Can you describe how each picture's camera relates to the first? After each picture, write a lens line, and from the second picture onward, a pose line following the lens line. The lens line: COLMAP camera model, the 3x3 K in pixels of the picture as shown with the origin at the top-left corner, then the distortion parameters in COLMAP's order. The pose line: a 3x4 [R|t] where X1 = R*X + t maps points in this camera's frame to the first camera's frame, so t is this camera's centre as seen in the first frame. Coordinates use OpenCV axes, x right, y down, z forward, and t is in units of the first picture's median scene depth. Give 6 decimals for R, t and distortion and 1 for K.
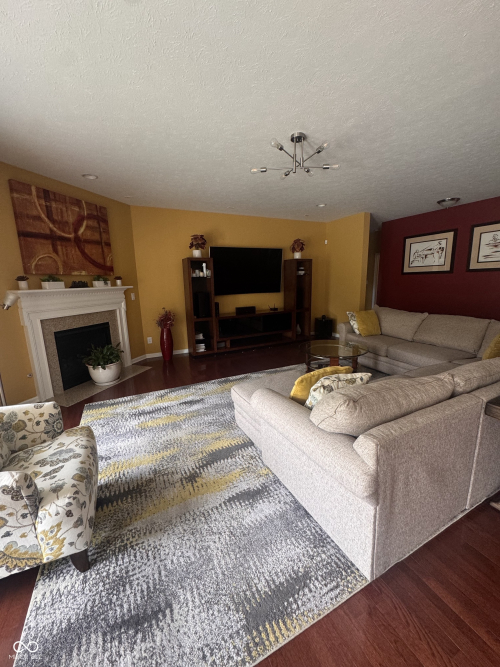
lens RADIAL K [[266.2, 0, 250.0], [0, 266.2, 333.5], [0, 0, 1]] dist [-0.007668, 0.000188]
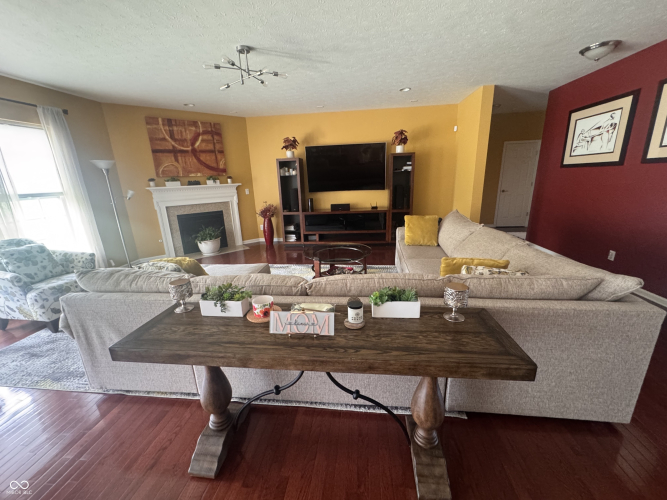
lens RADIAL K [[266.2, 0, 333.5], [0, 266.2, 250.0], [0, 0, 1]] dist [-0.007668, 0.000188]
pose [[0.845990, 0.136801, -0.515351, 0.667253], [-0.091376, 0.989425, 0.112644, -0.048635], [0.525311, -0.048205, 0.849544, 0.135996]]
